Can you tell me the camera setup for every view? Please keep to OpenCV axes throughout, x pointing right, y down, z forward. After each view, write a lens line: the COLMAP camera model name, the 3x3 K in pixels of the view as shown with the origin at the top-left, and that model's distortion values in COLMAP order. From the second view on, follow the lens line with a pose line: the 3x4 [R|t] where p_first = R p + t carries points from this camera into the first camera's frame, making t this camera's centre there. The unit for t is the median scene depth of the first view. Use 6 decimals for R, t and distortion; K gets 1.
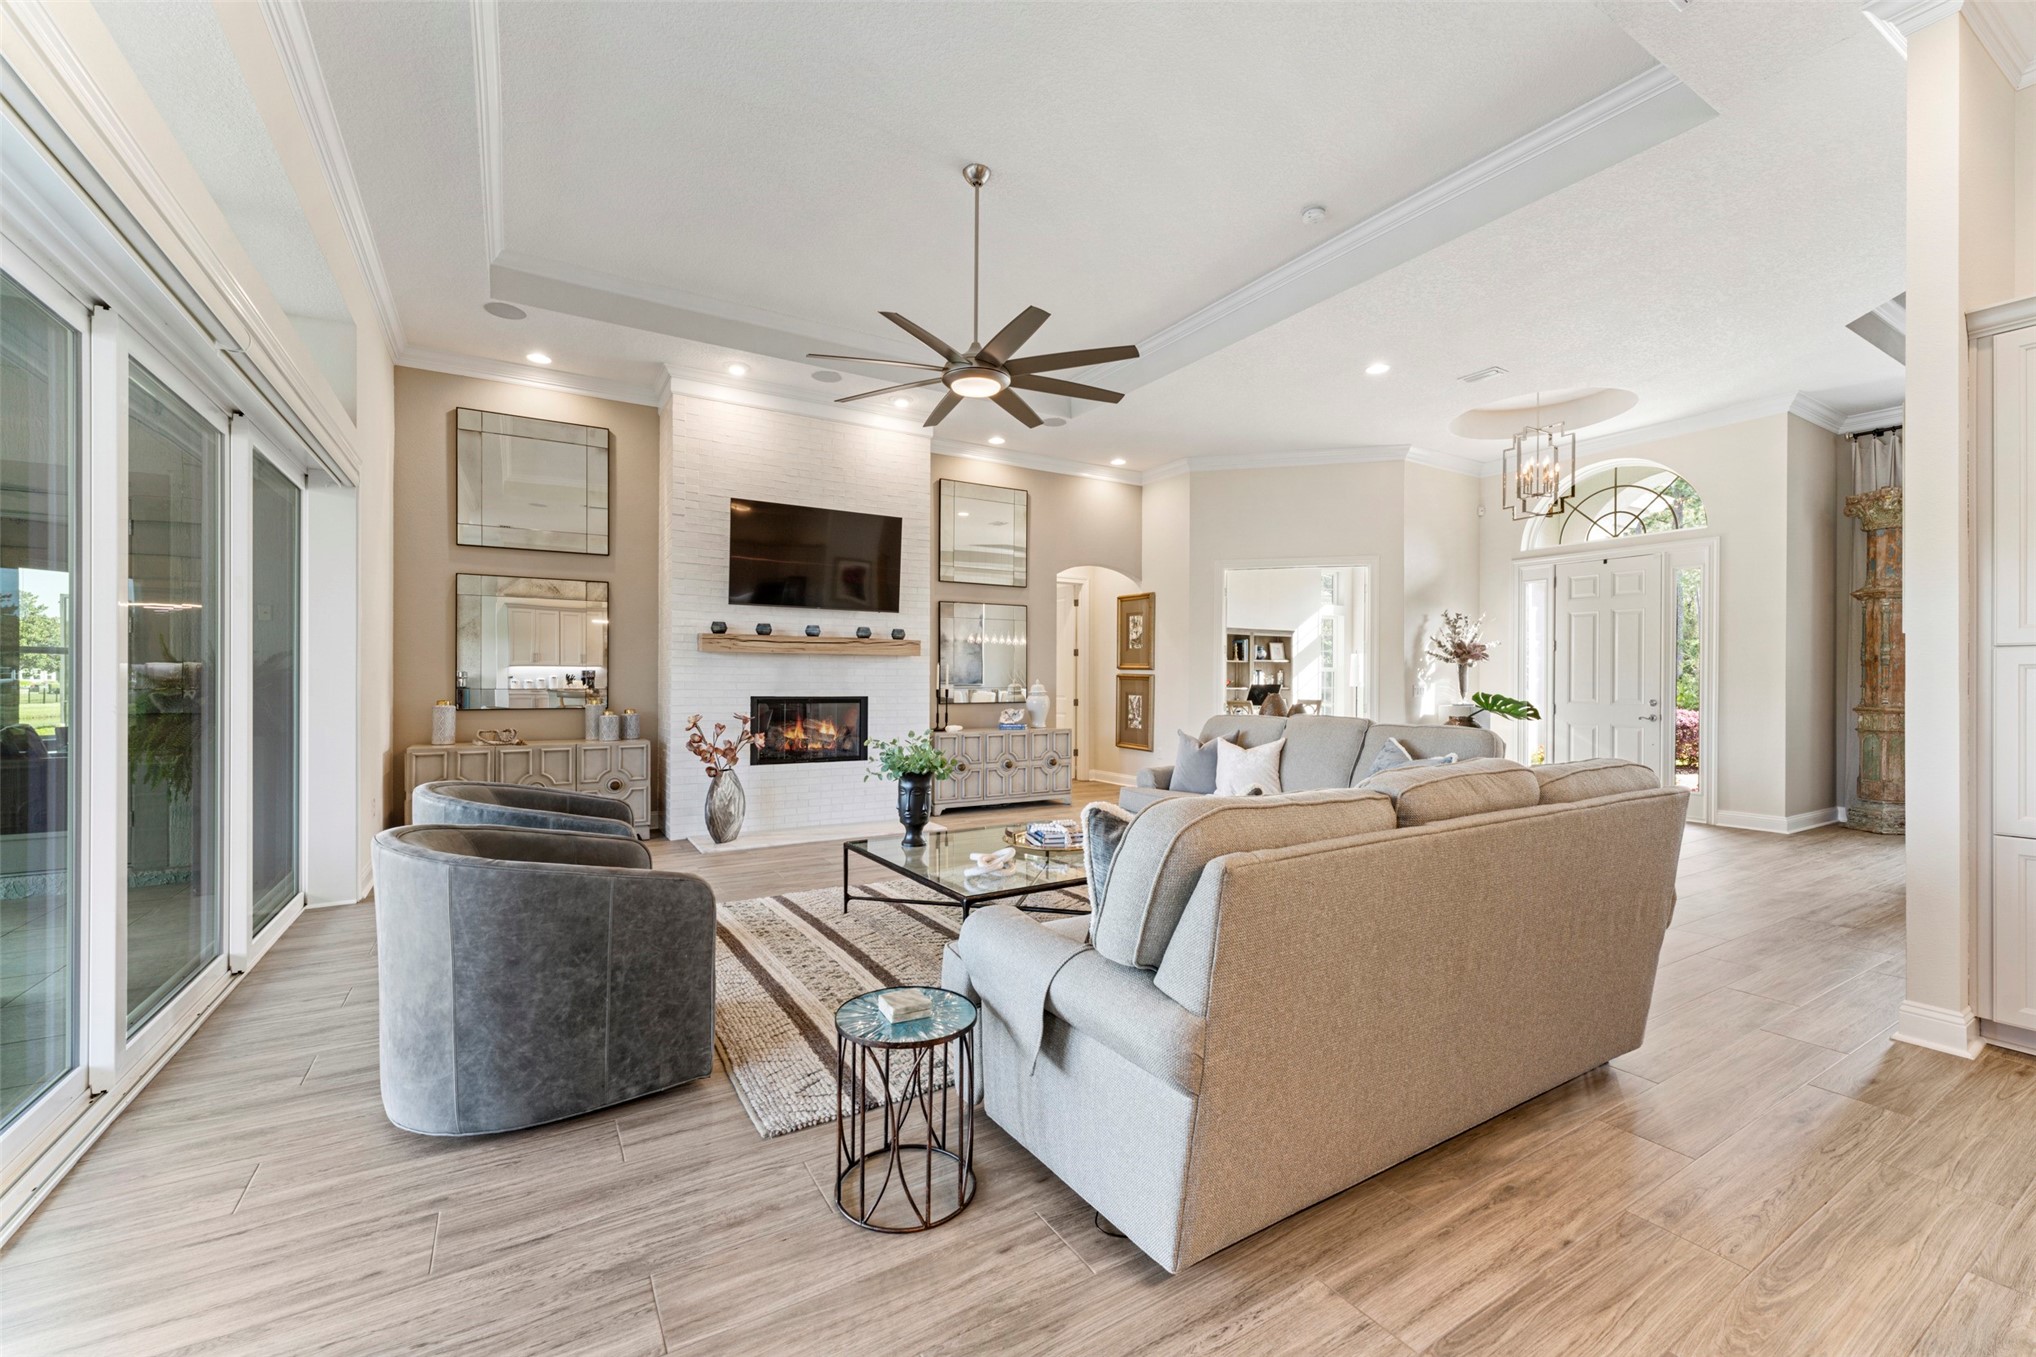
lens RADIAL K [[821.8, 0, 1011.5], [0, 821.8, 682.0], [0, 0, 1]] dist [0.005041, -0.000737]
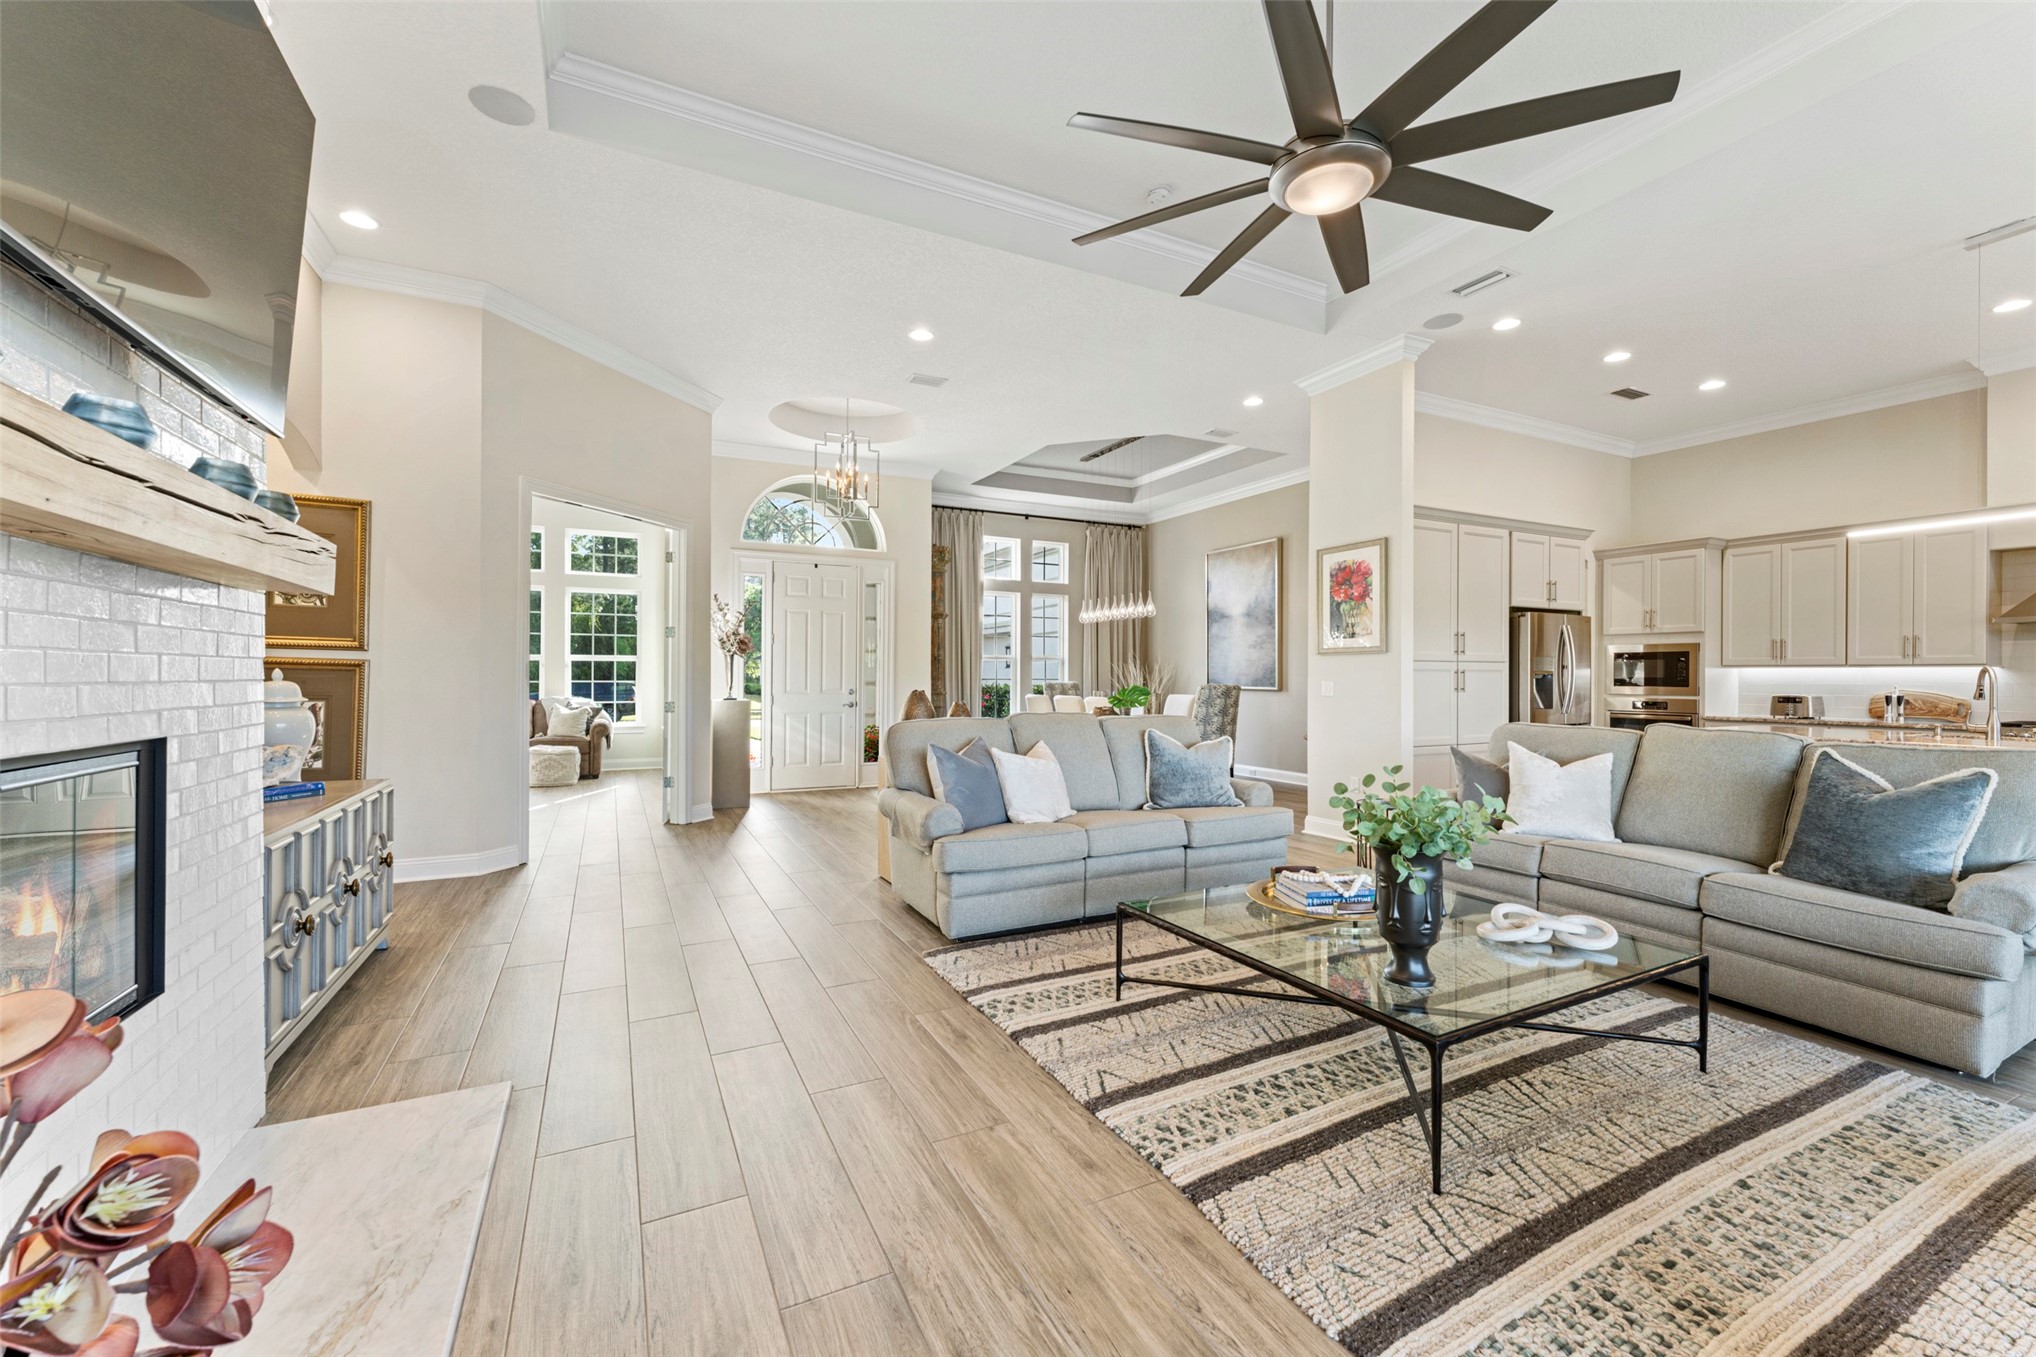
lens RADIAL K [[821.8, 0, 1017.3], [0, 821.8, 677.9], [0, 0, 1]] dist [0.005041, -0.000737]
pose [[0.074466, -0.006550, 0.997202, -0.426556], [-0.005124, 0.999963, 0.006951, -0.003526], [-0.997210, -0.005627, 0.074430, 0.762868]]
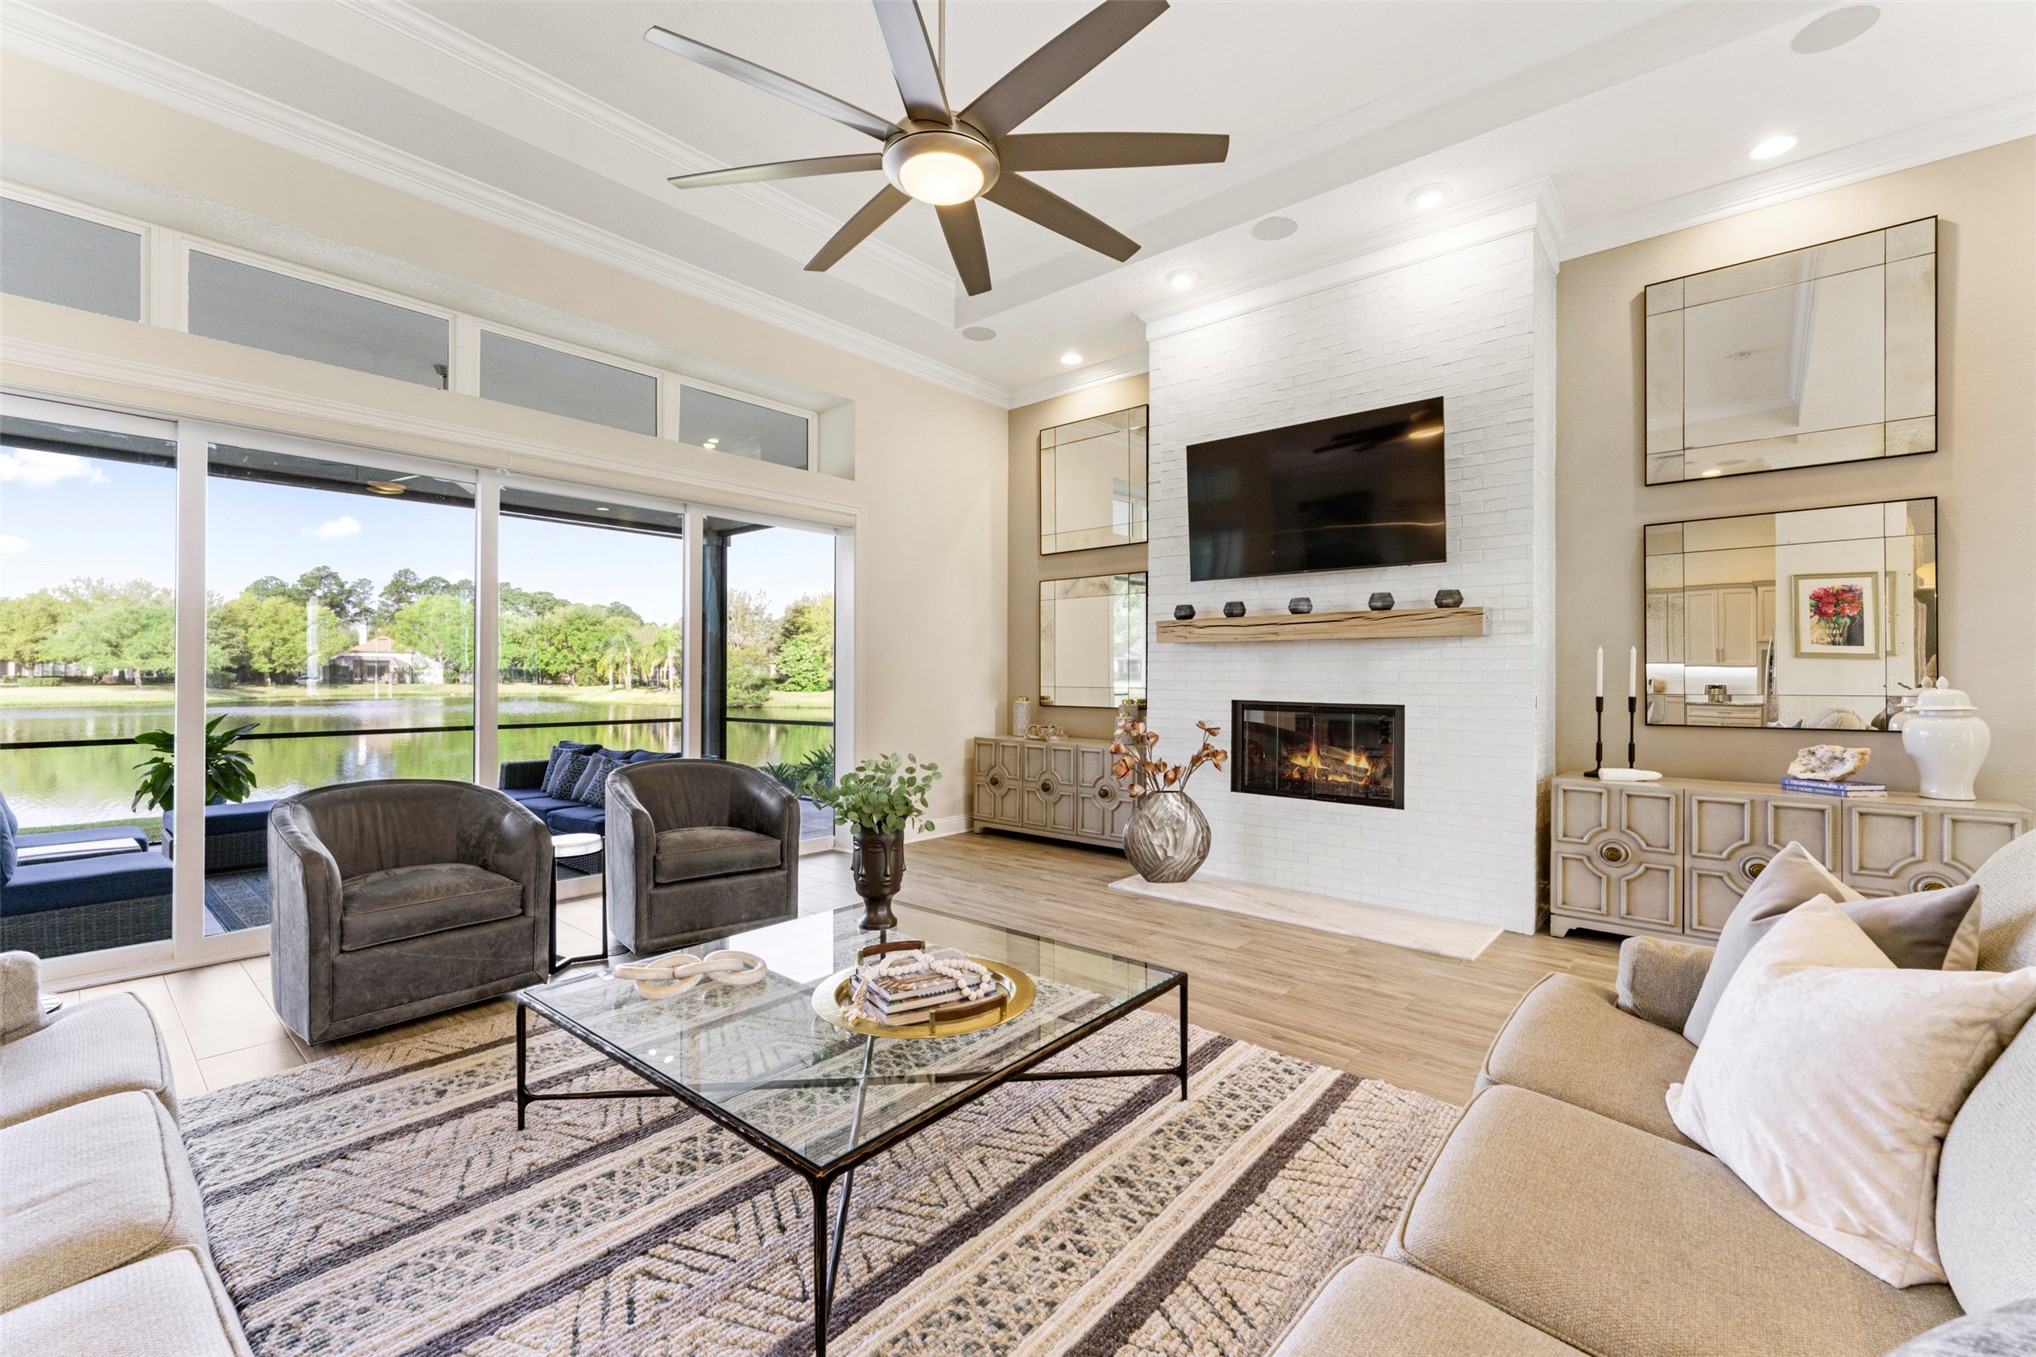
lens RADIAL K [[852.9, 0, 1017.5], [0, 852.9, 672.0], [0, 0, 1]] dist [0.002909, -0.000195]
pose [[0.315094, -0.006657, -0.949037, 0.359707], [-0.002304, 0.999967, -0.007779, -0.001474], [0.949058, 0.004638, 0.315068, 0.555602]]
